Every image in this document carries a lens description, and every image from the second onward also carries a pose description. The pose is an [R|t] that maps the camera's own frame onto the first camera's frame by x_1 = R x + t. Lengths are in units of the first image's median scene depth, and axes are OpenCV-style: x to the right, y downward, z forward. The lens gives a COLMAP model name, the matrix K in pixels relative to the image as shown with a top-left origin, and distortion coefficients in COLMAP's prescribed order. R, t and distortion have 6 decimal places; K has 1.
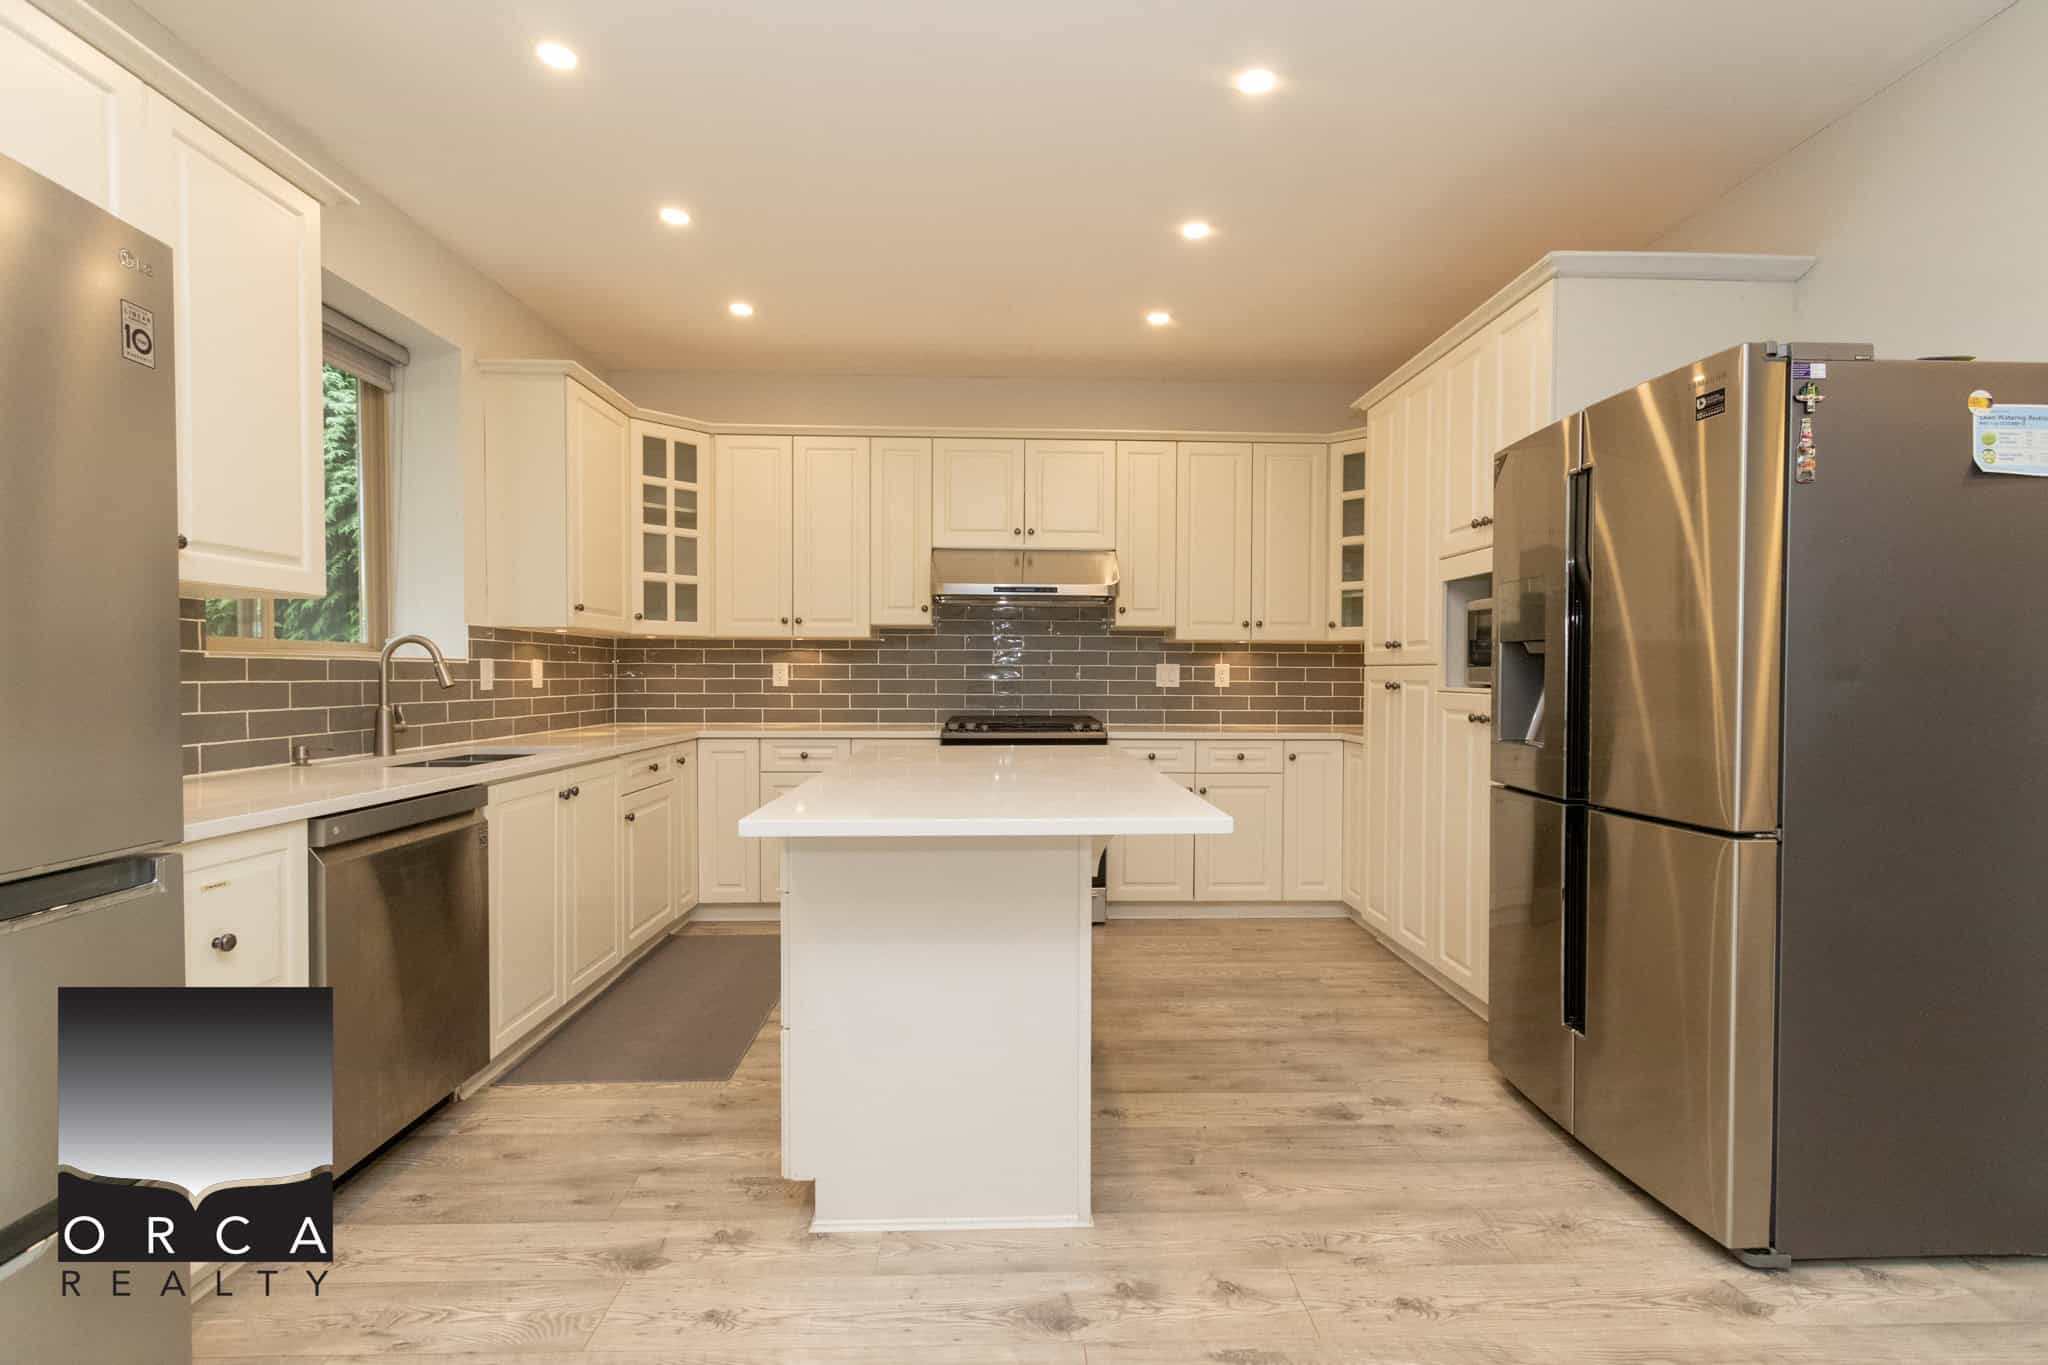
lens RADIAL K [[939.6, 0, 1020.8], [0, 939.6, 686.6], [0, 0, 1]] dist [0.002151, -0.002007]
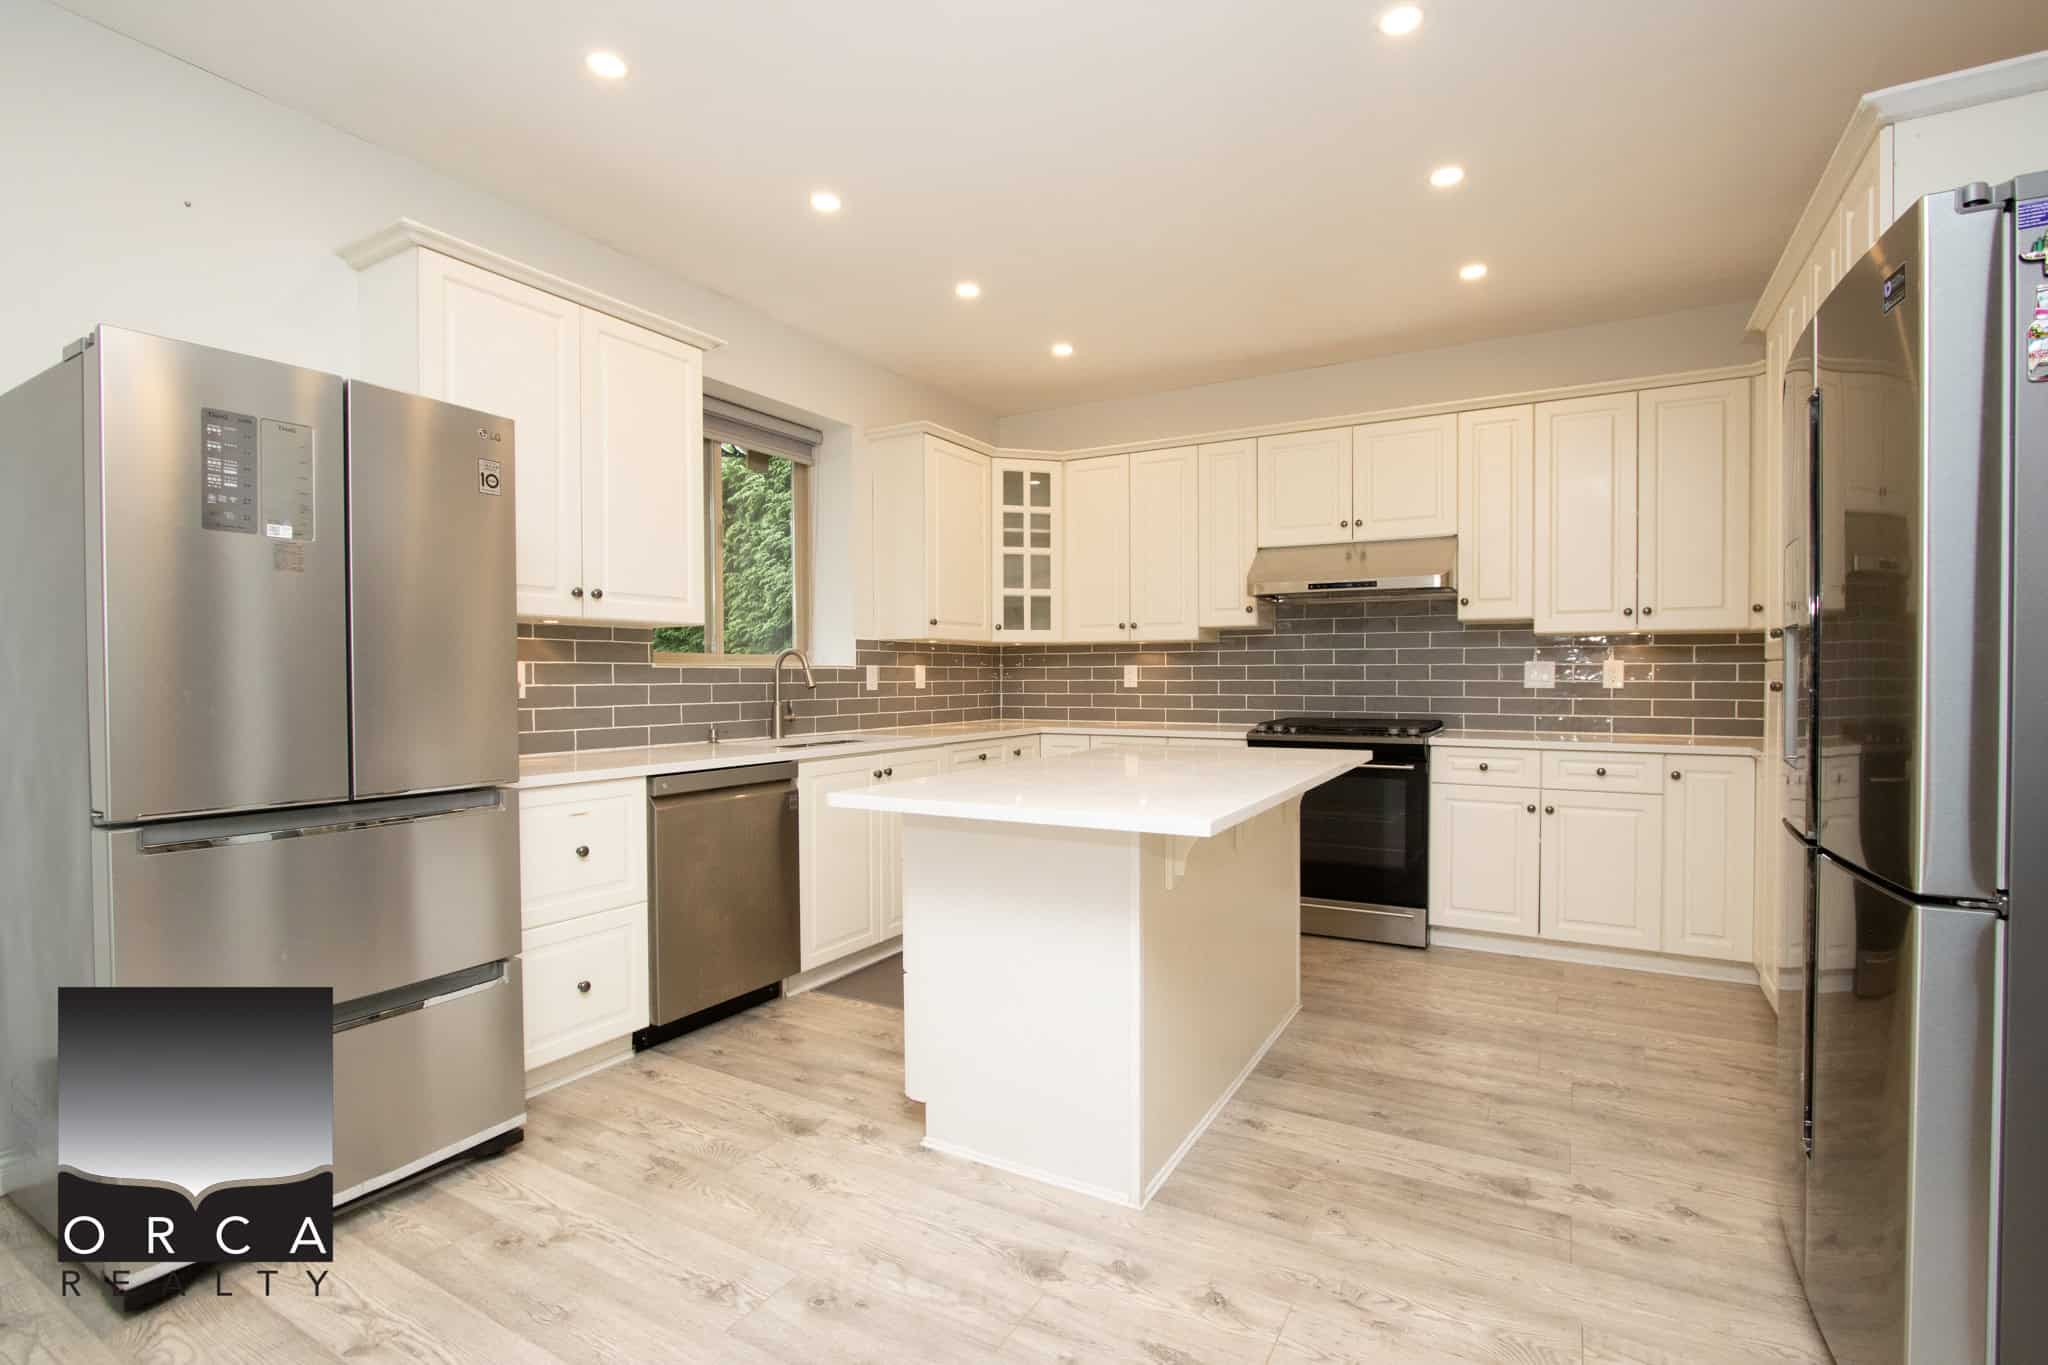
lens RADIAL K [[939.6, 0, 1017.9], [0, 939.6, 682.7], [0, 0, 1]] dist [0.002151, -0.002007]
pose [[0.850778, -0.002740, -0.525517, 0.296293], [-0.000226, 0.999984, -0.005580, 0.000856], [0.525524, 0.004866, 0.850765, 0.027412]]
